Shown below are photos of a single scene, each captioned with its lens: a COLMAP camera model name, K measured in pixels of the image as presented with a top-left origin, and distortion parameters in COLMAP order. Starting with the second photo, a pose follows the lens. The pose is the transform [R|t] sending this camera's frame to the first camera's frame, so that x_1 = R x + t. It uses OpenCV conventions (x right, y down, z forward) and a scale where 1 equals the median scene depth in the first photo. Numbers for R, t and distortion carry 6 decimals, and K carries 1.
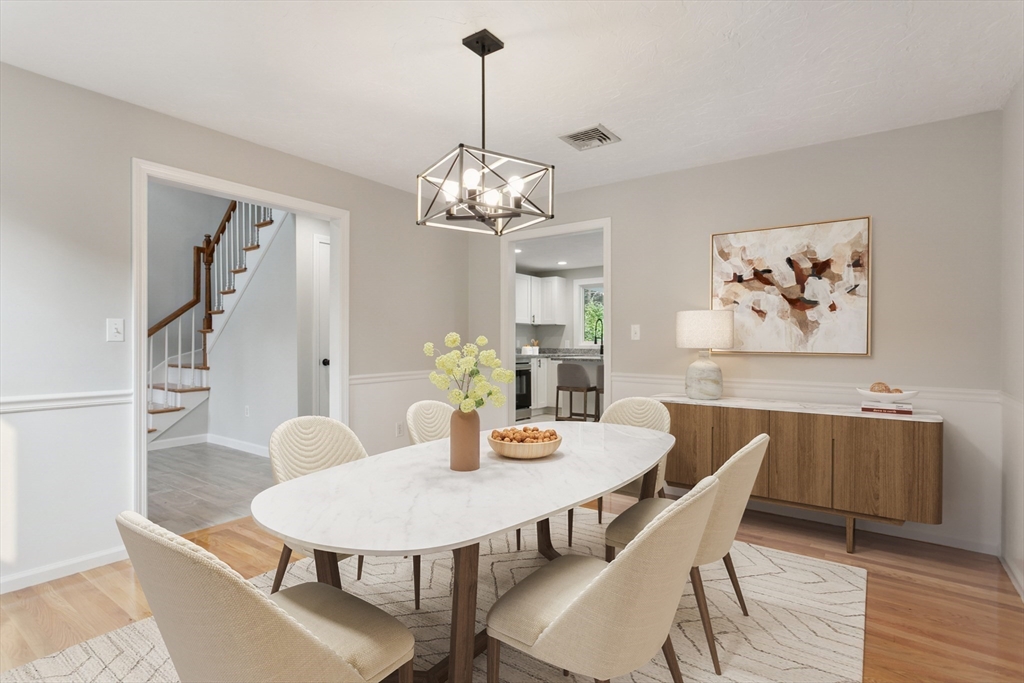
lens RADIAL K [[510.1, 0, 510.3], [0, 510.1, 339.2], [0, 0, 1]] dist [-0.000371, 0.002338]
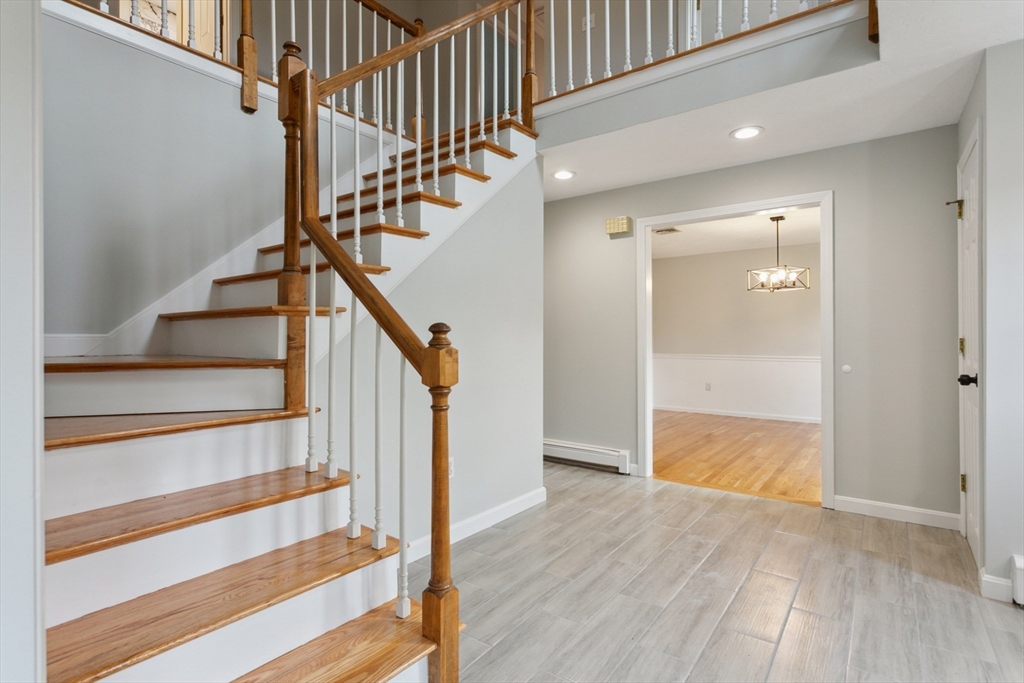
lens RADIAL K [[510.1, 0, 510.6], [0, 510.1, 338.1], [0, 0, 1]] dist [-0.000371, 0.002338]
pose [[0.018872, -0.006218, 0.999803, -1.512861], [0.007217, 0.999955, 0.006083, 0.005193], [-0.999796, 0.007101, 0.018916, 1.341912]]
